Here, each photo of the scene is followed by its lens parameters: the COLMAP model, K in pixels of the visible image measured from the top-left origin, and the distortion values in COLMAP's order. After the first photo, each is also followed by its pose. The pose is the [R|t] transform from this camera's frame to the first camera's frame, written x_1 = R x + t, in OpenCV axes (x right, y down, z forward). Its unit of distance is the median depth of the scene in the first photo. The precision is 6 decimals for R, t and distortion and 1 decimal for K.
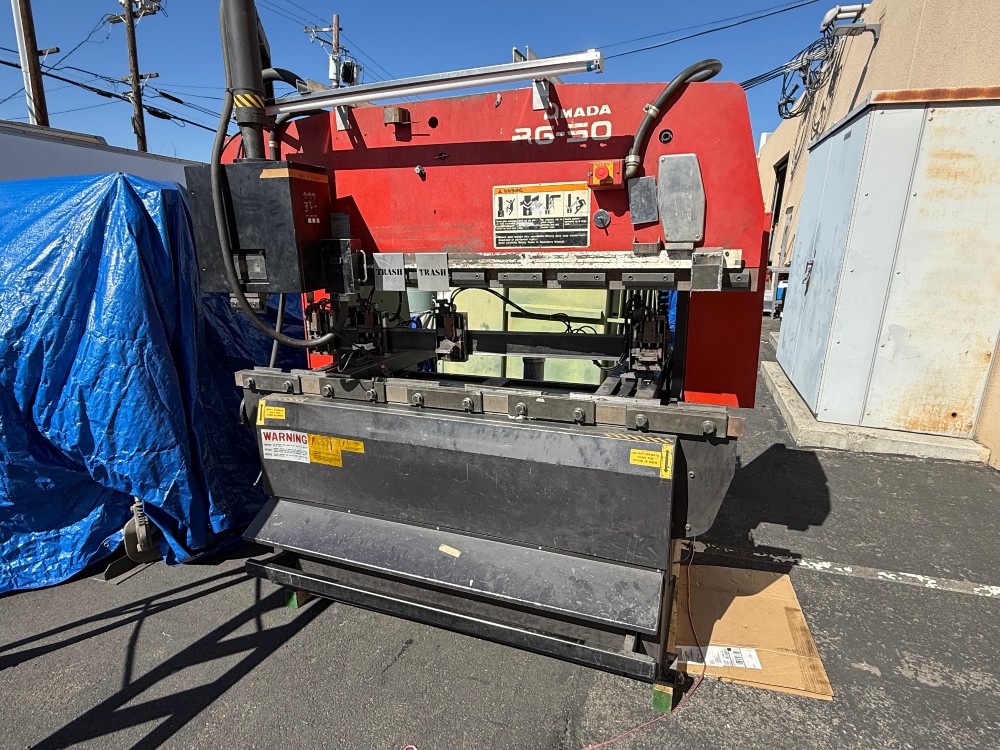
lens RADIAL K [[560.6, 0, 500.0], [0, 560.6, 375.0], [0, 0, 1]] dist [0.002564, -0.001109]
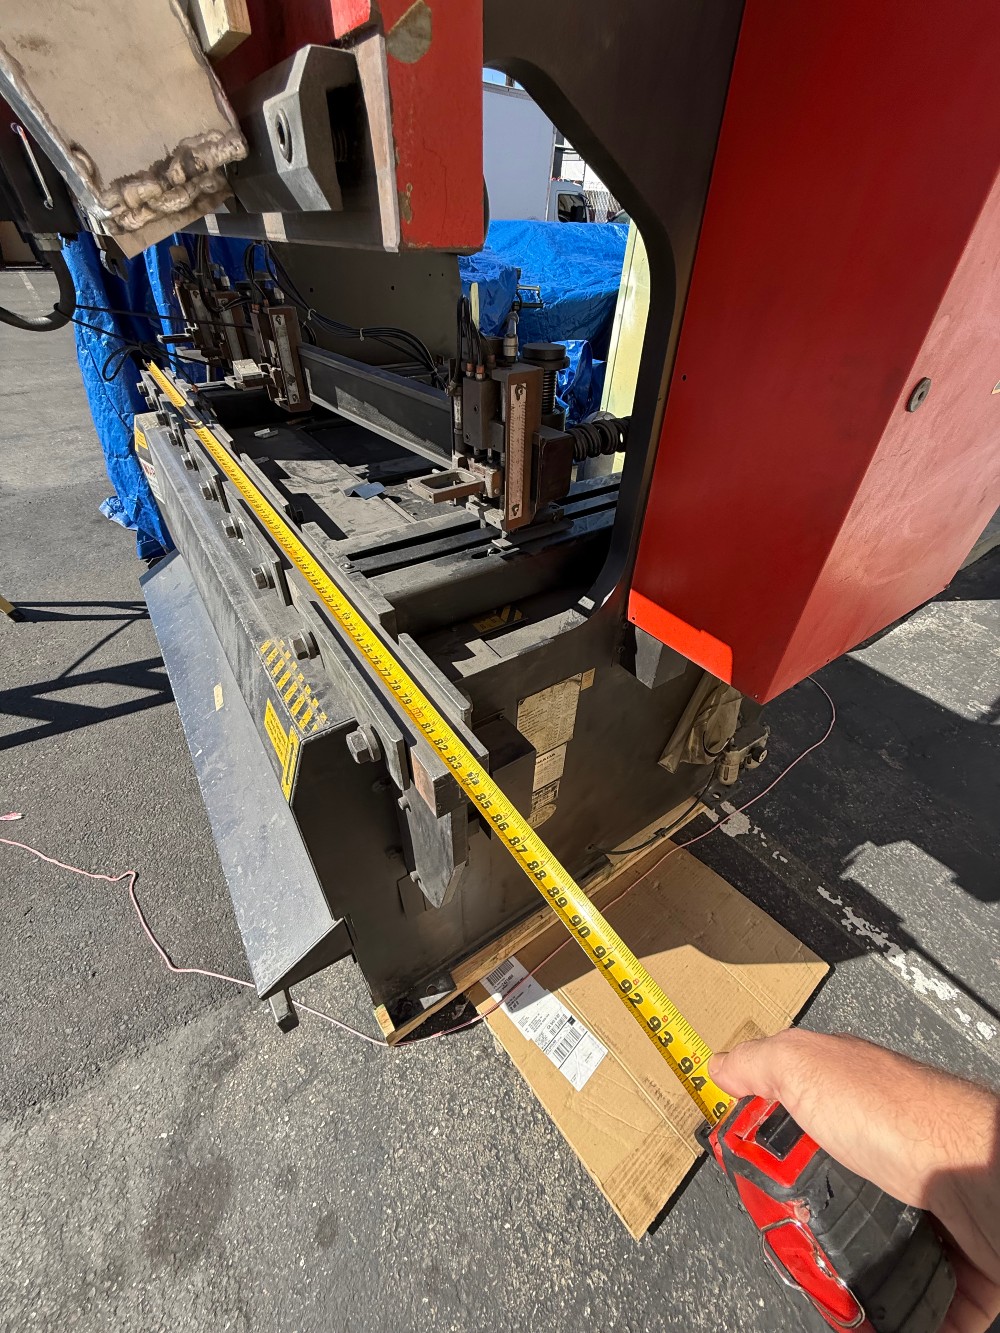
lens RADIAL K [[535.4, 0, 500.0], [0, 535.4, 666.5], [0, 0, 1]] dist [-0.001775, -0.000146]
pose [[0.815172, 0.388354, -0.429740, 0.471617], [-0.162822, 0.865652, 0.473429, -0.097742], [0.555864, -0.315955, 0.768888, 0.680316]]
